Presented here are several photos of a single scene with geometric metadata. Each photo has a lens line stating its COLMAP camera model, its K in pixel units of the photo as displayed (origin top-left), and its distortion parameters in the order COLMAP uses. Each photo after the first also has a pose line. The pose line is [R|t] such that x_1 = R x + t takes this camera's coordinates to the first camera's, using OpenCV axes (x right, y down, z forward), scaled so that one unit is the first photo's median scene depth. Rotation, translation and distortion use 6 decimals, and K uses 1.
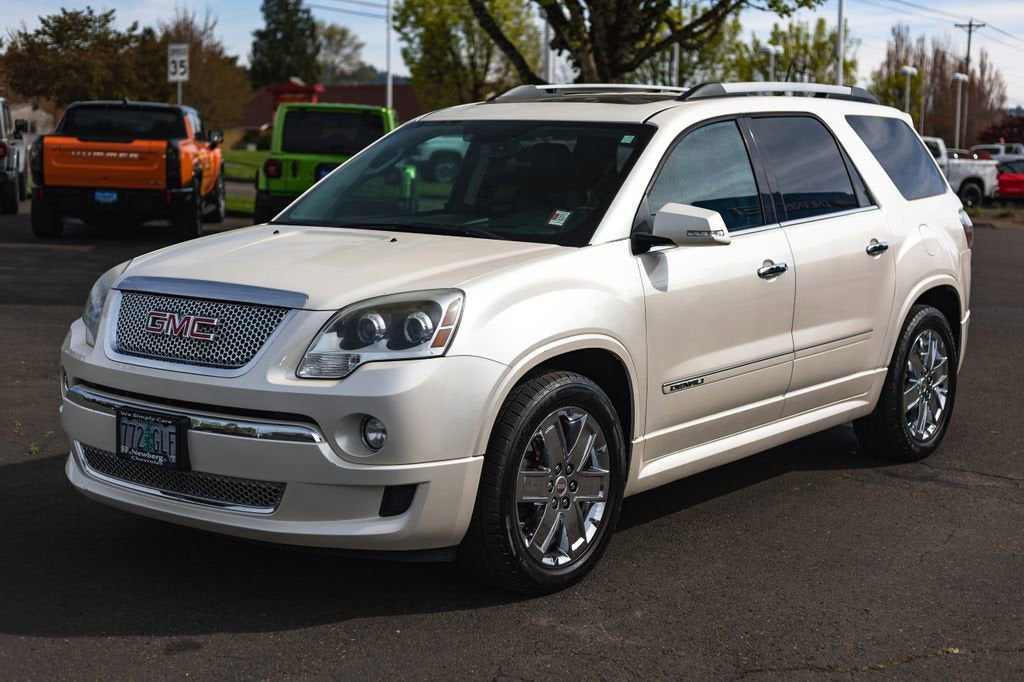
lens RADIAL K [[1677.9, 0, 512.0], [0, 1677.9, 341.0], [0, 0, 1]] dist [0.005217, 0.086706]
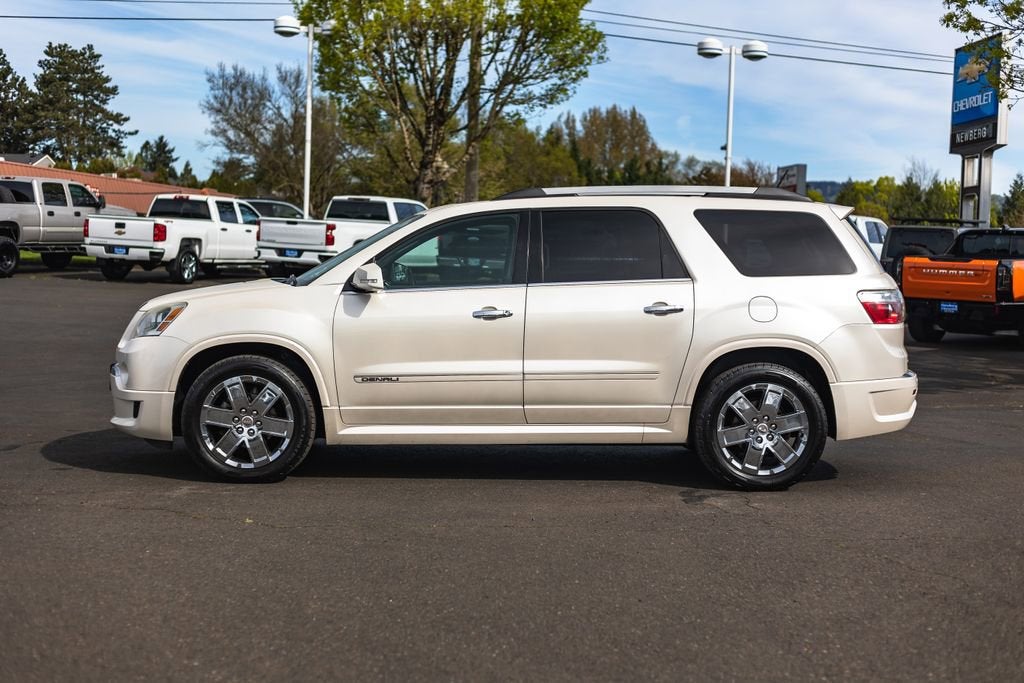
lens RADIAL K [[1677.9, 0, 512.0], [0, 1677.9, 341.5], [0, 0, 1]] dist [0.005217, 0.086706]
pose [[0.596152, 0.034360, -0.802136, 0.526132], [-0.105908, 0.993719, -0.036144, 0.012709], [0.795856, 0.106500, 0.596046, 0.059550]]
